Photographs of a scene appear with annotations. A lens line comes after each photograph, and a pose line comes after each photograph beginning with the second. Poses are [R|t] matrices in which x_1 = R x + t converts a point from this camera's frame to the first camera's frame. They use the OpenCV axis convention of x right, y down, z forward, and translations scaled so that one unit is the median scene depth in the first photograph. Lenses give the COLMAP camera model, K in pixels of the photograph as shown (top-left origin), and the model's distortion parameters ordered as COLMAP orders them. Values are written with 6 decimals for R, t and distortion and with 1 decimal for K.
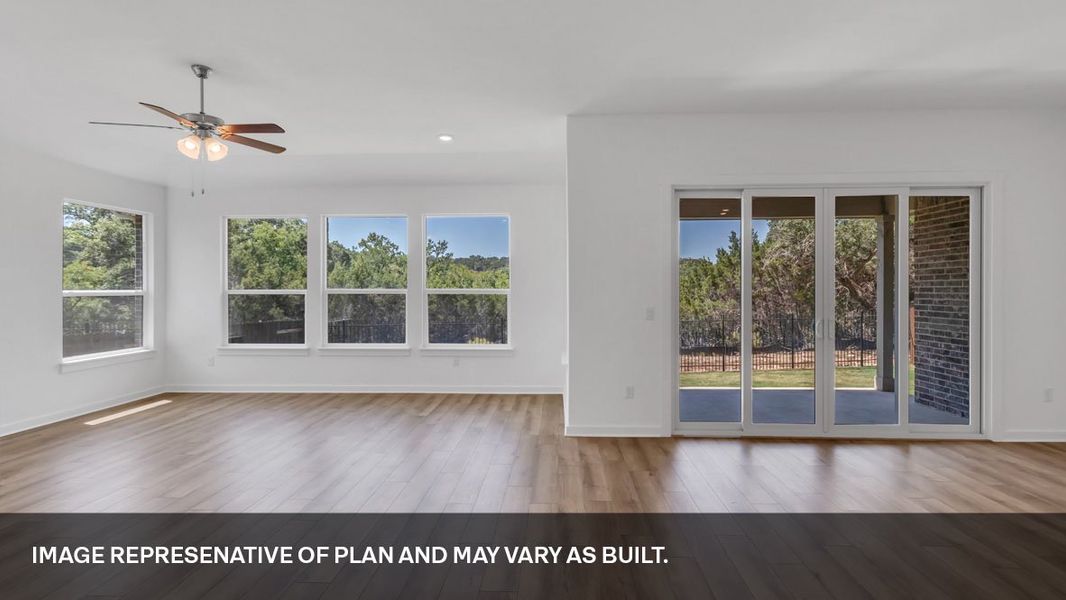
lens RADIAL K [[509.6, 0, 533.5], [0, 509.6, 286.4], [0, 0, 1]] dist [0.017028, -0.000007]
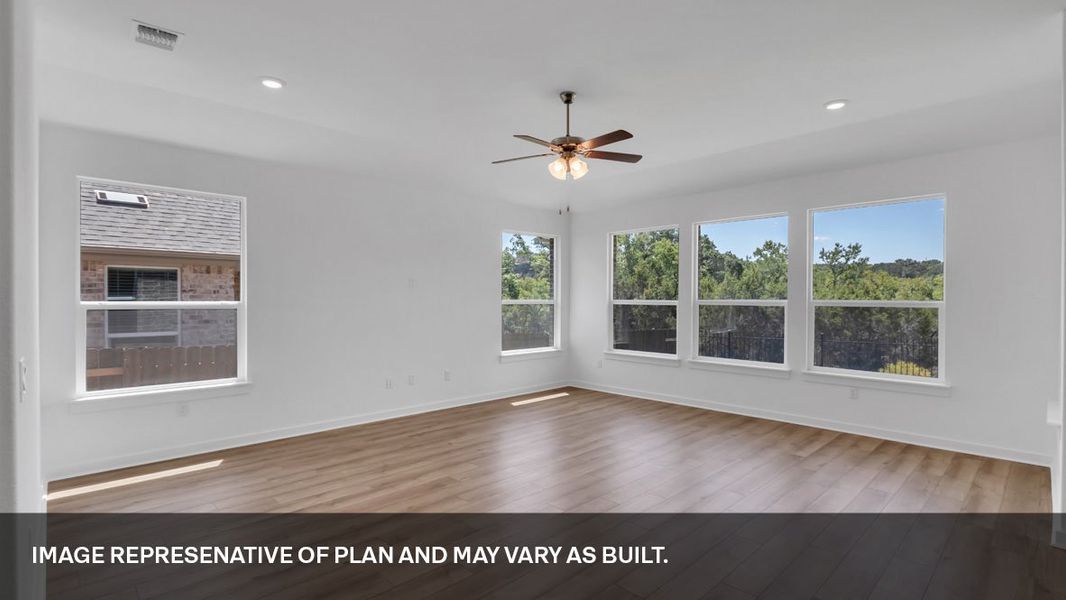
lens RADIAL K [[499.7, 0, 534.7], [0, 499.7, 304.0], [0, 0, 1]] dist [0.011415, -0.000479]
pose [[0.734140, 0.011415, -0.678903, 0.010507], [-0.001646, 0.999886, 0.015032, -0.000851], [0.678997, -0.009918, 0.734074, 0.099509]]
